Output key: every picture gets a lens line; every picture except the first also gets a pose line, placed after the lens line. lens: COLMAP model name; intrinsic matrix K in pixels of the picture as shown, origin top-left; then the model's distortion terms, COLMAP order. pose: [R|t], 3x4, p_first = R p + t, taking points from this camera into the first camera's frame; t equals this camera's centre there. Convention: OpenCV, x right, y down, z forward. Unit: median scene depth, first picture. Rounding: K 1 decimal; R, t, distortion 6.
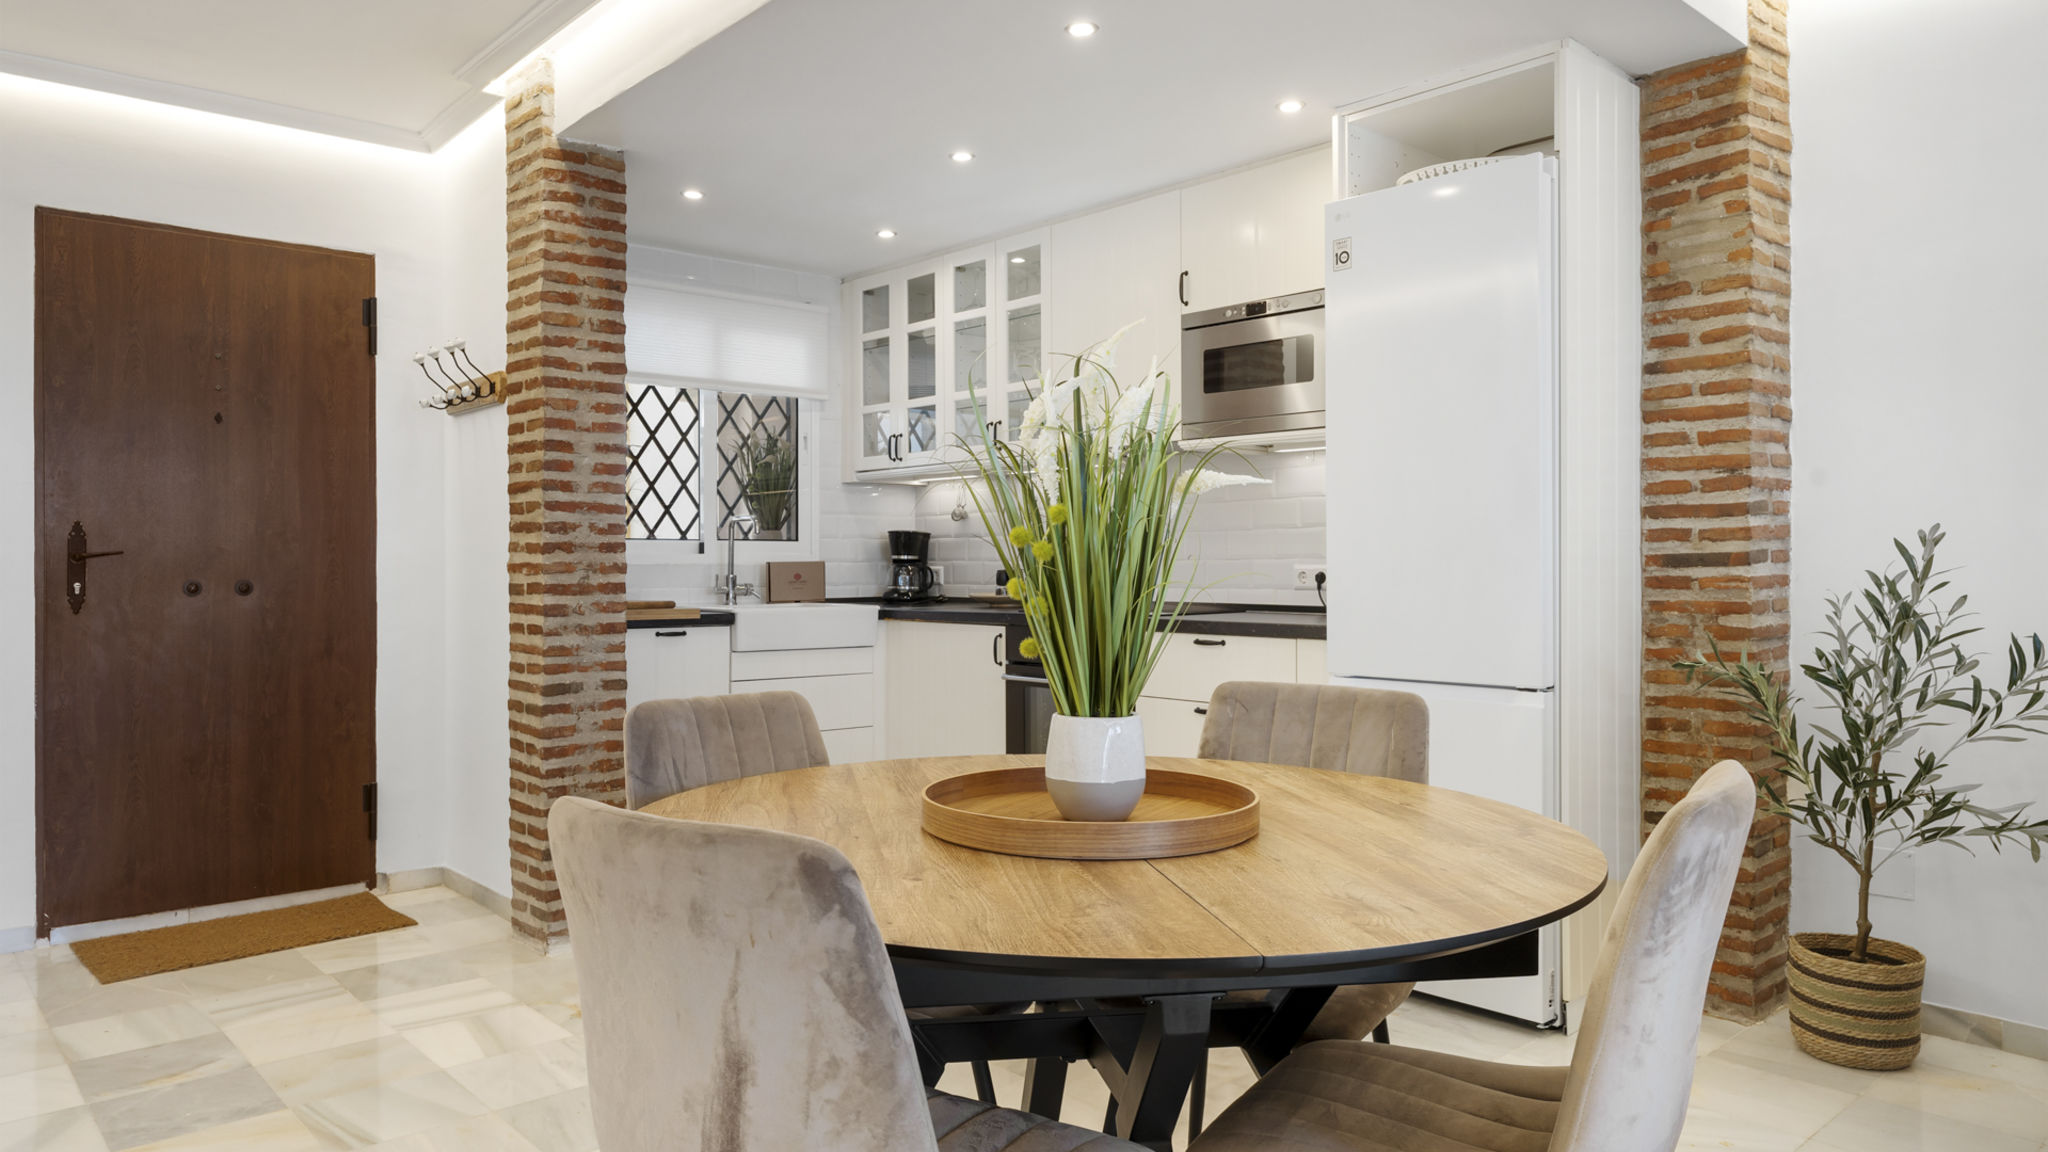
lens RADIAL K [[1318.1, 0, 1024.0], [0, 1318.1, 576.0], [0, 0, 1]] dist [0.001861, 0.001282]
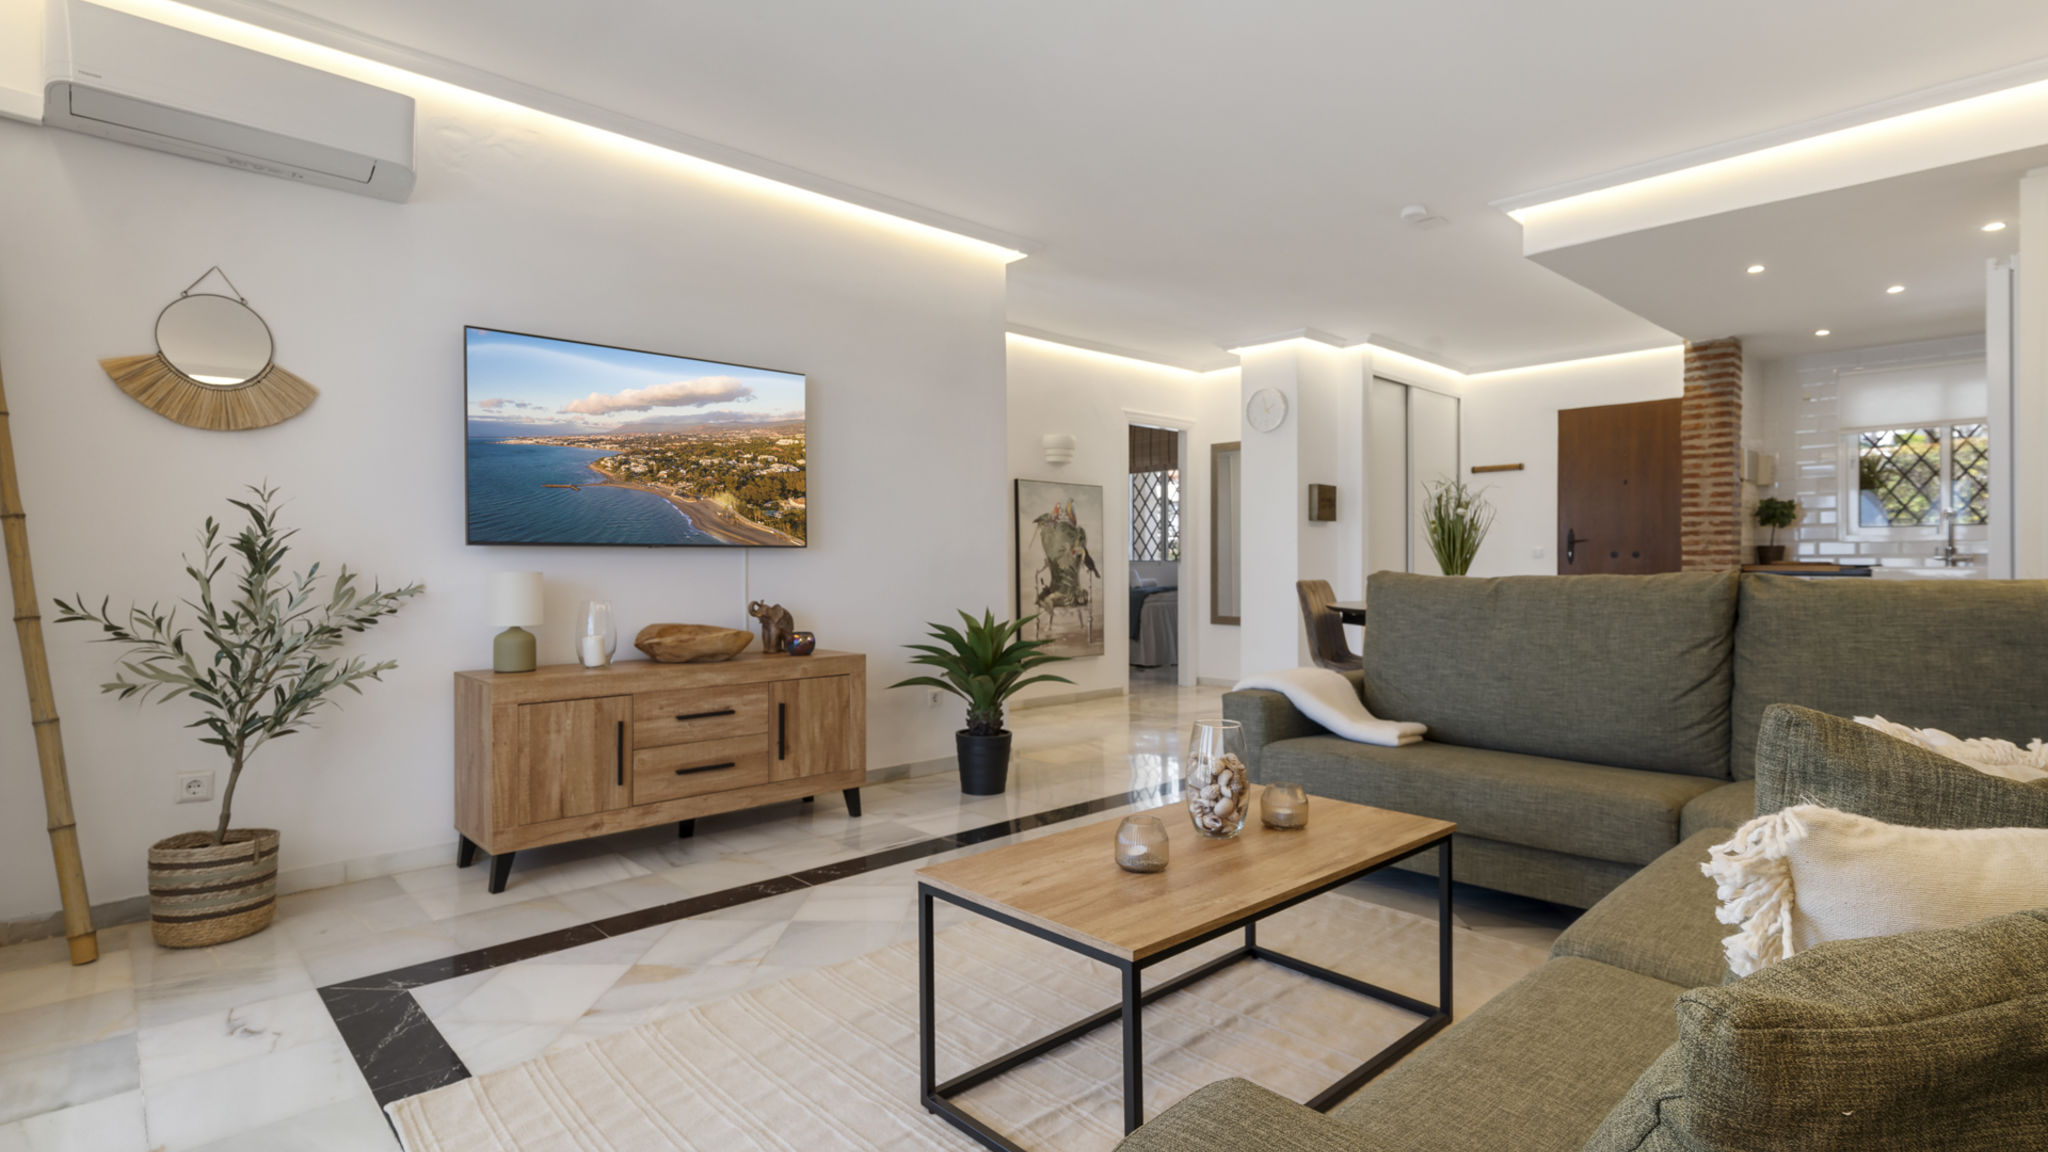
lens RADIAL K [[980.1, 0, 1024.0], [0, 980.1, 576.0], [0, 0, 1]] dist [-0.000385, 0.000007]
pose [[0.031074, 0.015827, -0.999392, 1.191354], [-0.004723, 0.999866, 0.015688, 0.027577], [0.999506, 0.004233, 0.031144, -0.132816]]
